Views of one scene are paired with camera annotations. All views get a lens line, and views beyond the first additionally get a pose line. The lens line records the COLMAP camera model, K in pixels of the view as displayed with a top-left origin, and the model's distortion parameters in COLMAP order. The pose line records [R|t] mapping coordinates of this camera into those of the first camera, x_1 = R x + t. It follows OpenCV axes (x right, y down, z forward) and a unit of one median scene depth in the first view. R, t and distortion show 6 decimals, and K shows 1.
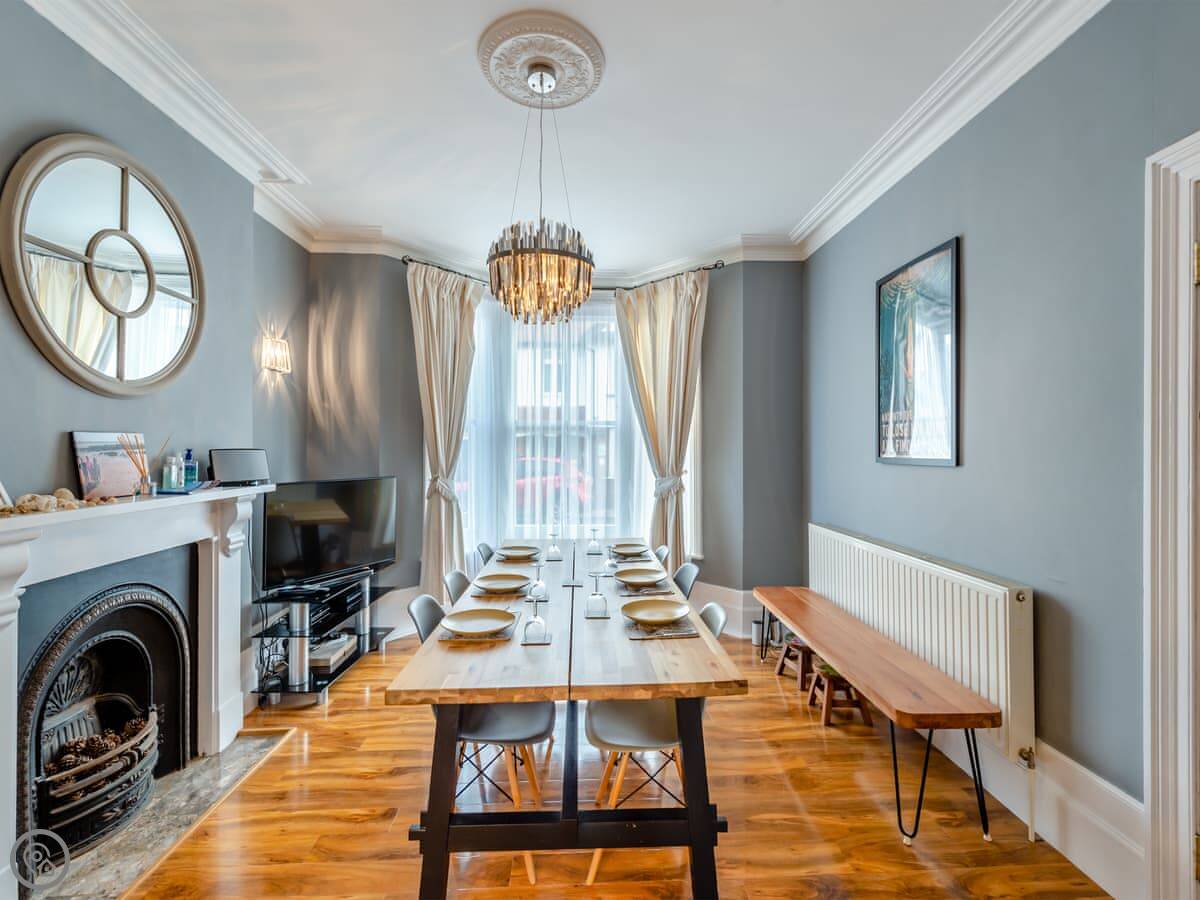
lens RADIAL K [[524.6, 0, 604.5], [0, 524.6, 448.2], [0, 0, 1]] dist [0.007154, -0.003031]
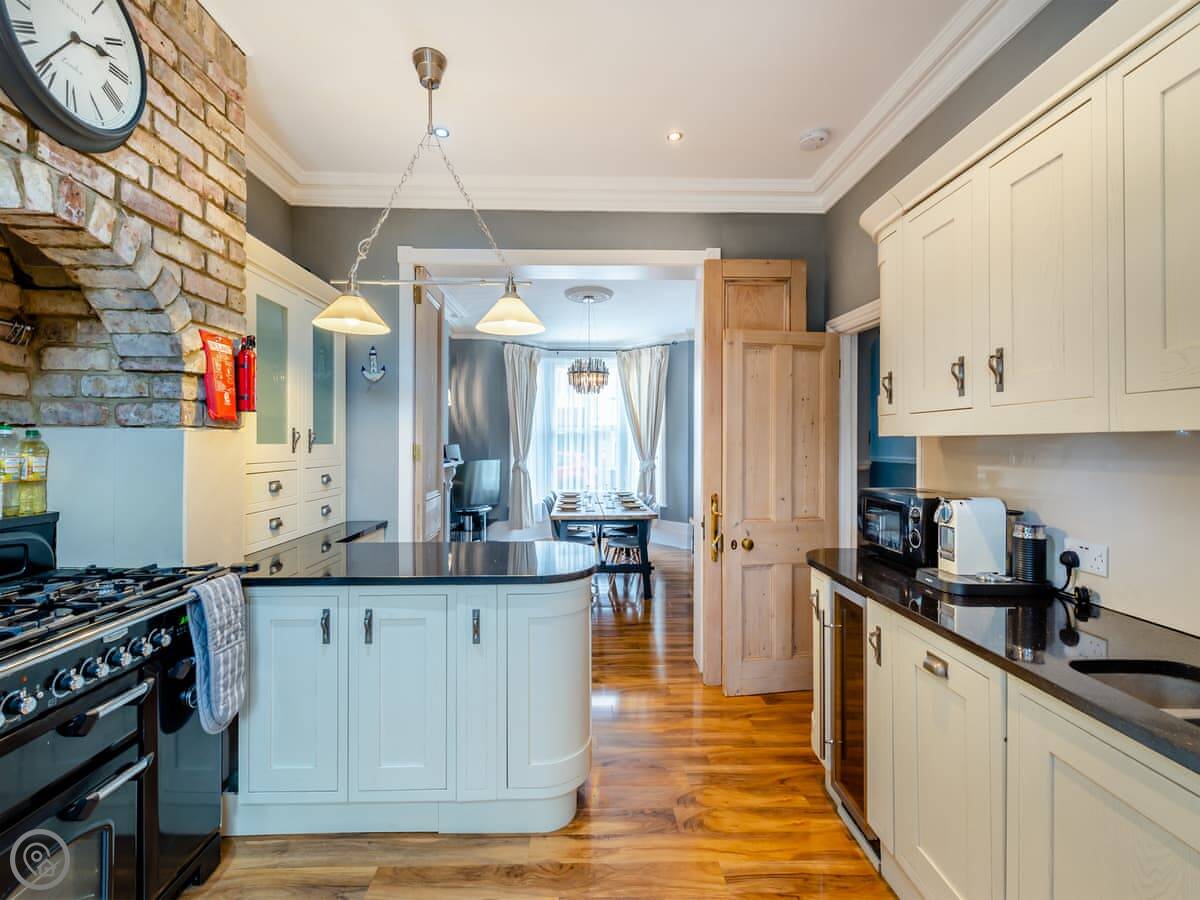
lens RADIAL K [[524.6, 0, 592.7], [0, 524.6, 447.4], [0, 0, 1]] dist [0.007154, -0.003031]
pose [[0.999716, -0.000372, -0.023828, -0.031981], [0.000530, 0.999978, 0.006600, -0.001415], [0.023825, -0.006610, 0.999694, -1.264777]]
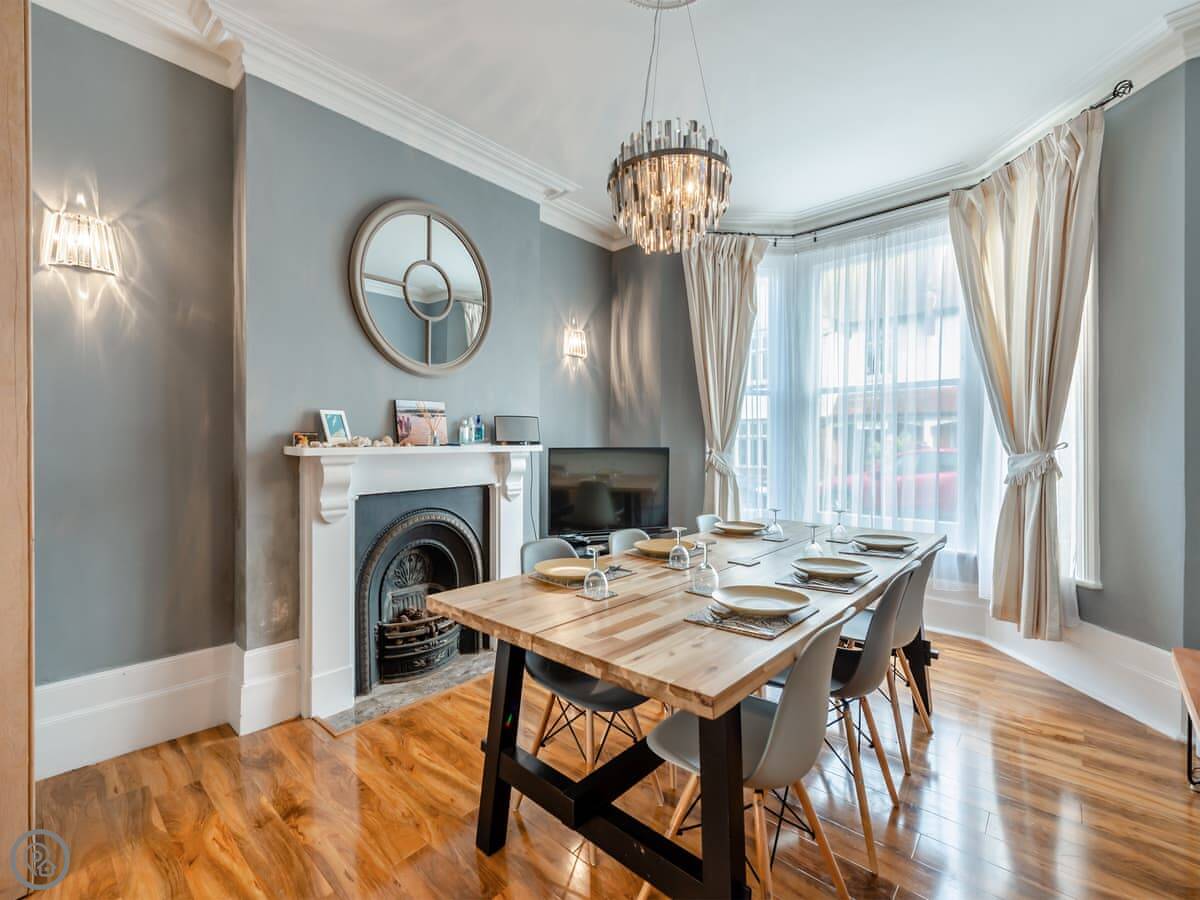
lens RADIAL K [[524.6, 0, 594.5], [0, 524.6, 449.3], [0, 0, 1]] dist [0.007154, -0.003031]
pose [[0.704076, 0.001664, -0.710123, 0.341490], [0.000756, 0.999995, 0.003092, 0.079375], [0.710124, -0.002714, 0.704071, 0.255970]]
